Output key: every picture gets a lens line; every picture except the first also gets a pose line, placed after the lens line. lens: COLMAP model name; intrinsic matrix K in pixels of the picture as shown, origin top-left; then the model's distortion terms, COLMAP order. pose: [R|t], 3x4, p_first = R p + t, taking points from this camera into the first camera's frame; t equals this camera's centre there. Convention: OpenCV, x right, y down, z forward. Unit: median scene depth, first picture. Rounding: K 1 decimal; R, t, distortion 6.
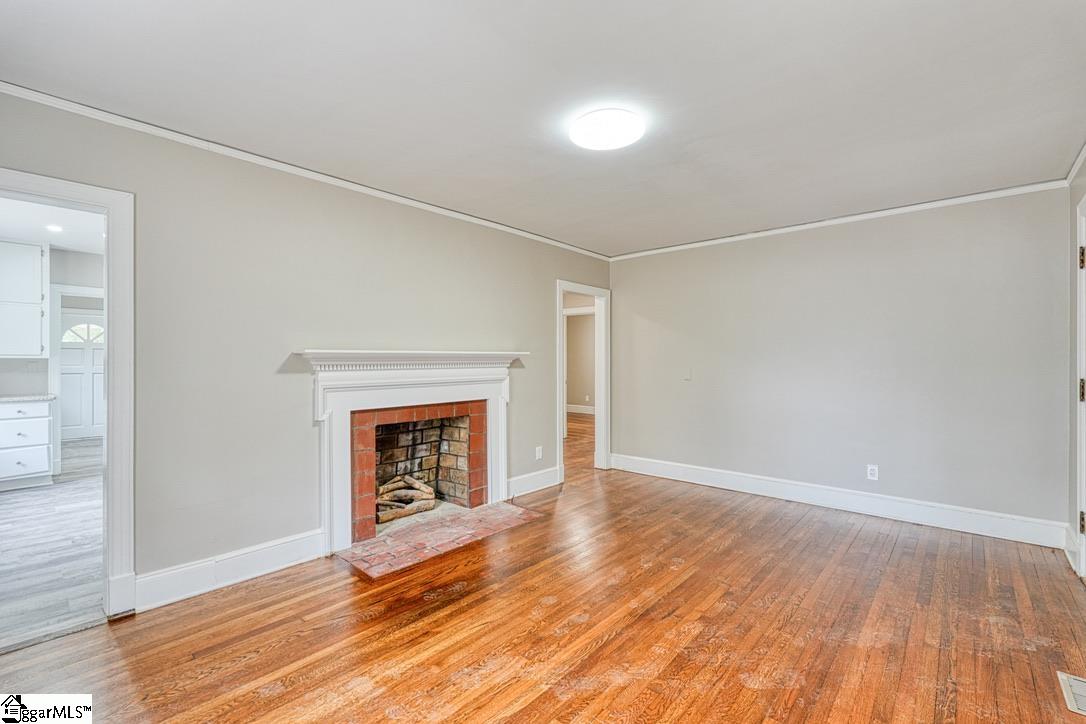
lens RADIAL K [[475.3, 0, 544.9], [0, 475.3, 360.8], [0, 0, 1]] dist [0.000381, 0.000031]
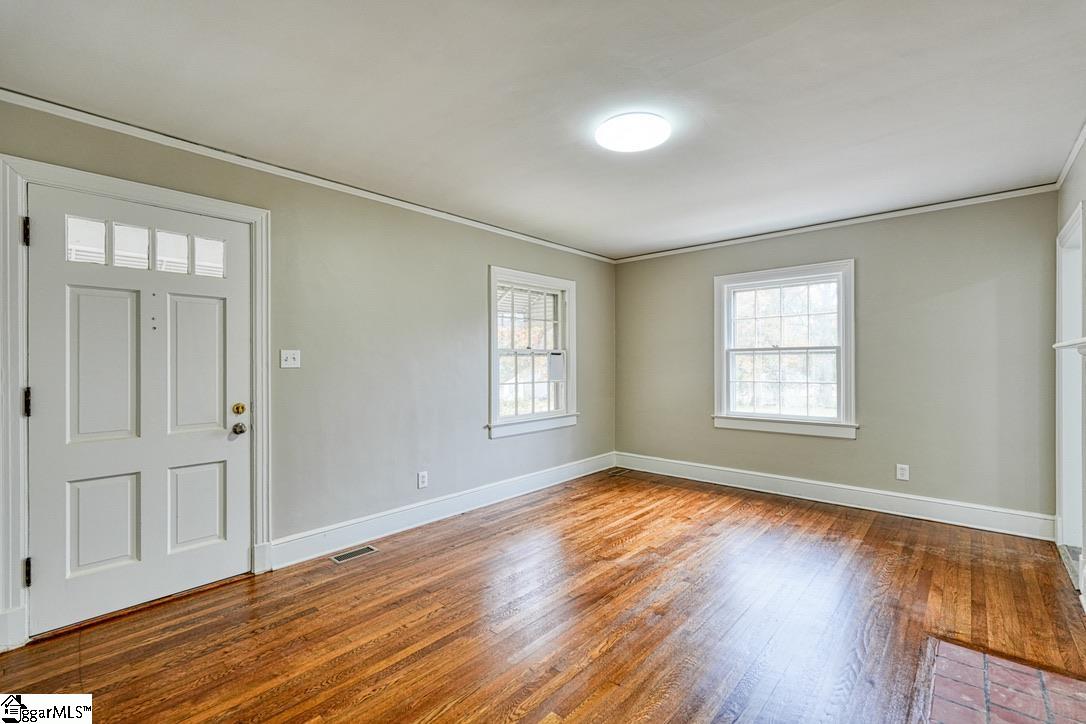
lens RADIAL K [[475.3, 0, 544.9], [0, 475.3, 360.8], [0, 0, 1]] dist [0.000381, 0.000031]
pose [[-0.999985, 0.004728, 0.002769, 0.212277], [0.004733, 0.999987, 0.001724, -0.001786], [-0.002761, 0.001737, -0.999995, 1.349519]]
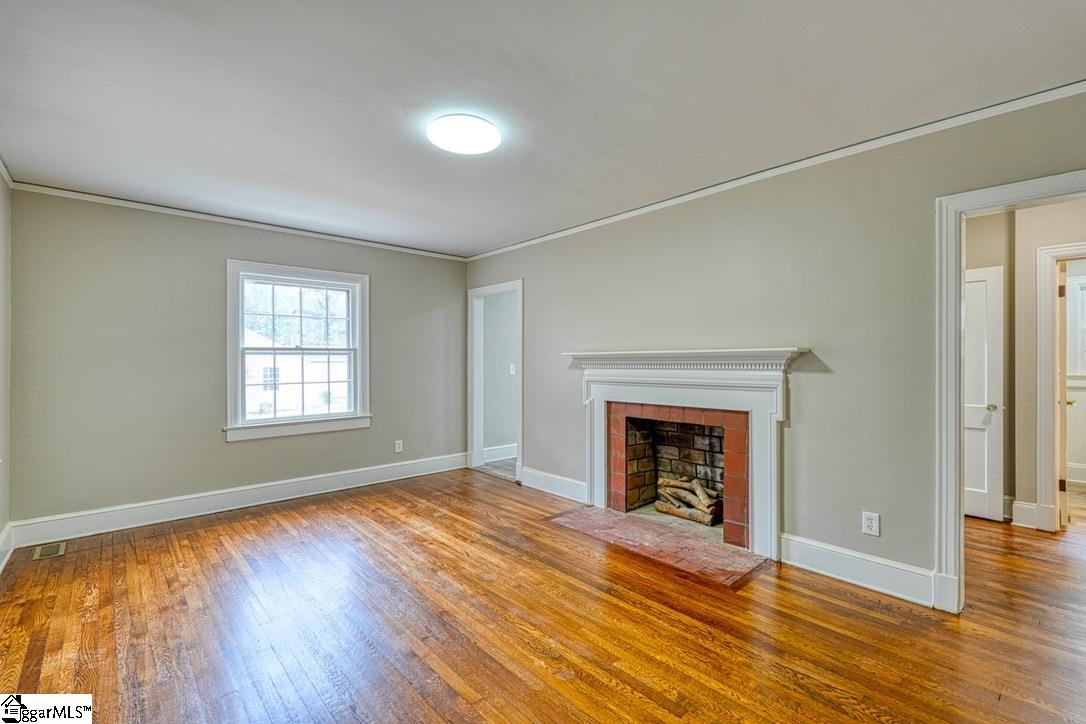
lens RADIAL K [[475.3, 0, 544.9], [0, 475.3, 360.8], [0, 0, 1]] dist [0.000381, 0.000031]
pose [[-0.102358, 0.000939, -0.994747, 0.757294], [-0.001795, 0.999998, 0.001128, -0.000715], [0.994746, 0.001901, -0.102356, 0.856047]]
